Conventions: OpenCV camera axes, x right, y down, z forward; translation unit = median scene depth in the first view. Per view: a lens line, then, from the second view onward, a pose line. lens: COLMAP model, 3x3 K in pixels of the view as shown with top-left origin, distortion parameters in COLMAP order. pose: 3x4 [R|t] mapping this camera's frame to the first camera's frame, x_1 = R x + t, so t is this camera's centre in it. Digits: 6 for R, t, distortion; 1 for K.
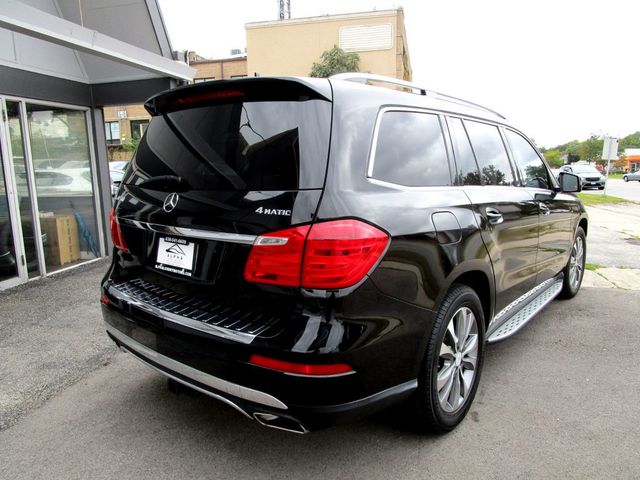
lens RADIAL K [[461.9, 0, 320.1], [0, 461.9, 230.6], [0, 0, 1]] dist [-0.009058, 0.005037]
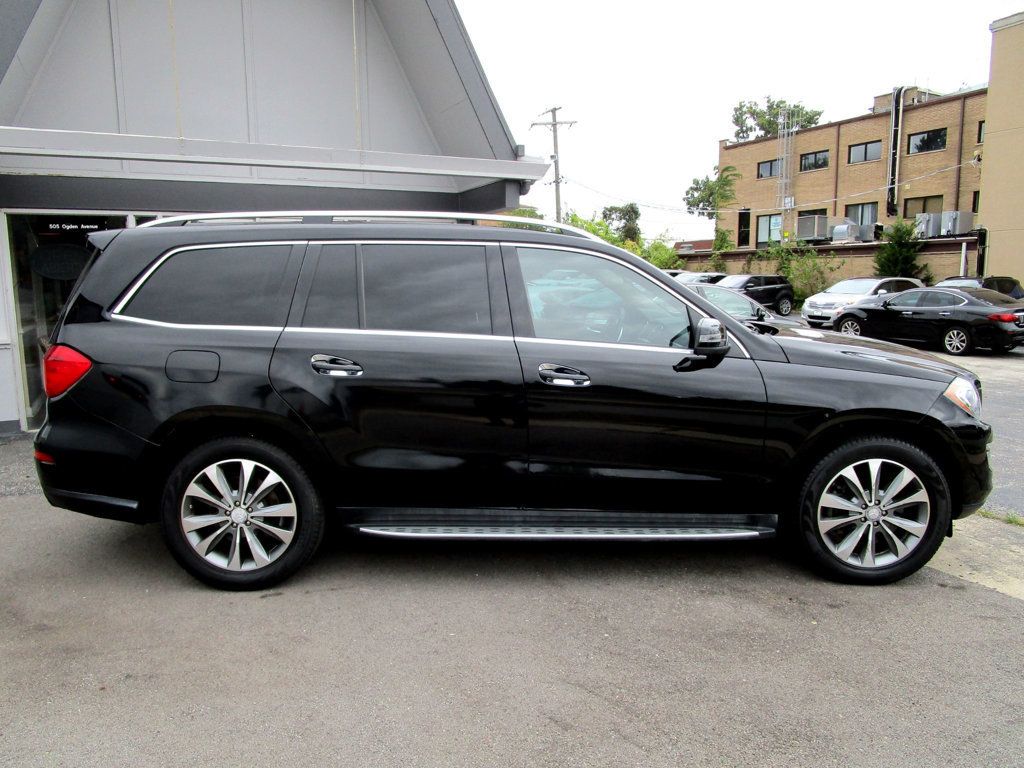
lens RADIAL K [[739.1, 0, 512.1], [0, 739.1, 368.9], [0, 0, 1]] dist [-0.009058, 0.005037]
pose [[0.658906, 0.106402, -0.744662, 0.122247], [-0.120180, 0.992120, 0.035420, -0.008768], [0.742563, 0.066155, 0.666501, 0.029794]]
